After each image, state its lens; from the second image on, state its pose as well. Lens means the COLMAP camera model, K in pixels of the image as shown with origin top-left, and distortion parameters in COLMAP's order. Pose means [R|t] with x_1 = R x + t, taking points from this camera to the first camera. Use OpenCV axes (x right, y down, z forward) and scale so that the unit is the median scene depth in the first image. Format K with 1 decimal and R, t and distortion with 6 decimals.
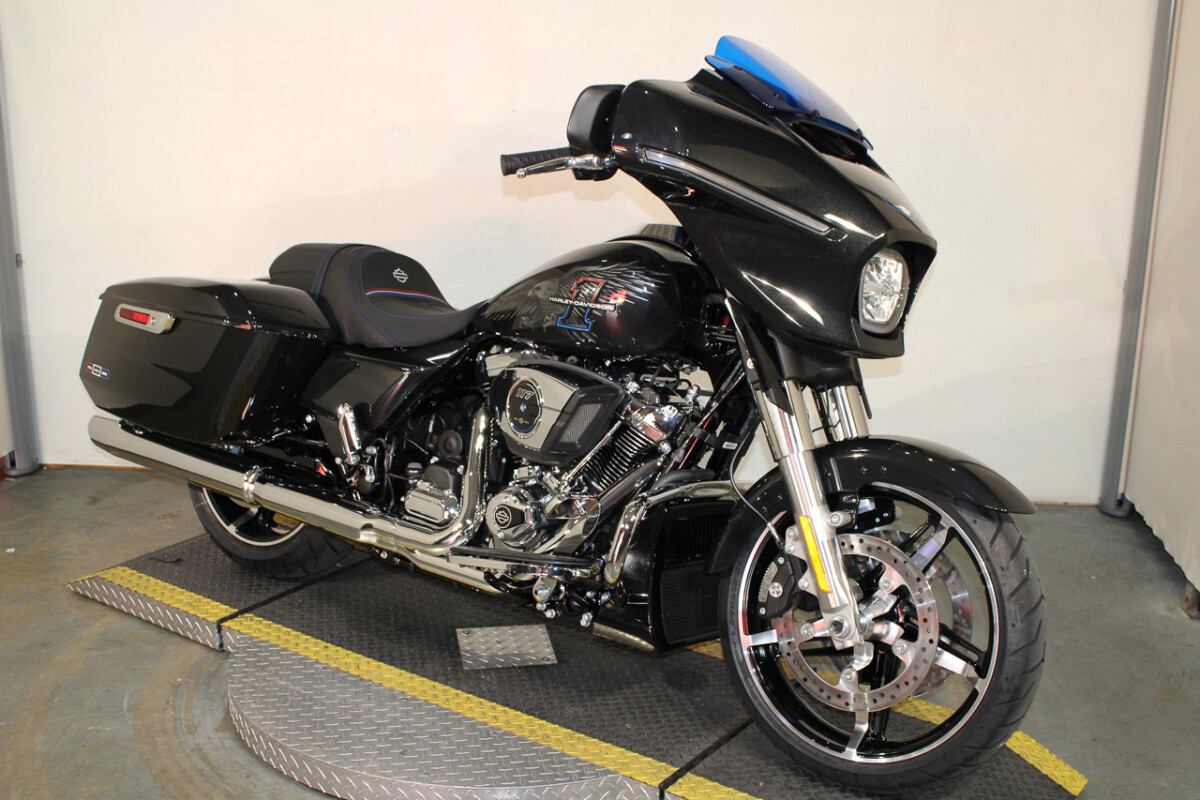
lens RADIAL K [[1399.3, 0, 599.7], [0, 1399.3, 399.3], [0, 0, 1]] dist [-0.050625, 0.000000]
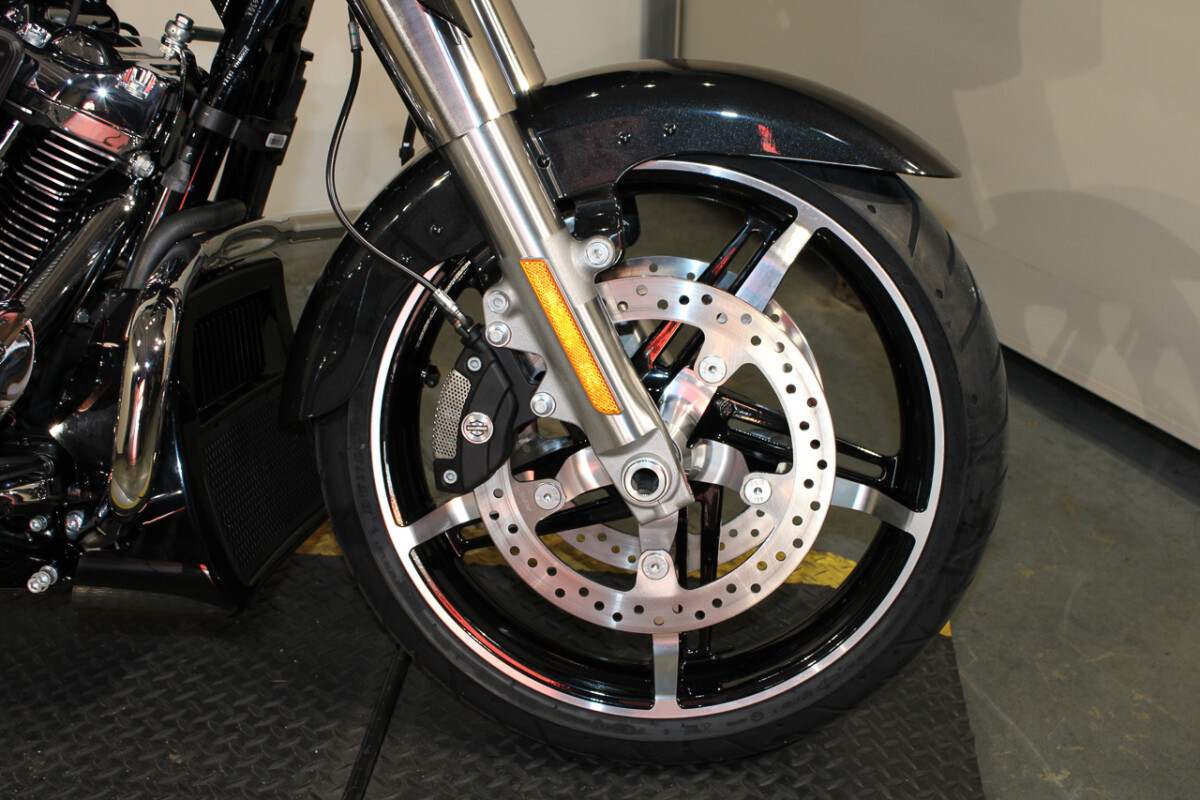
lens RADIAL K [[1399.3, 0, 601.3], [0, 1399.3, 399.9], [0, 0, 1]] dist [-0.050625, 0.000000]
pose [[0.862761, -0.221217, 0.454649, -0.046484], [0.130564, 0.966185, 0.222350, 0.028945], [-0.488463, -0.132474, 0.862470, 0.570303]]
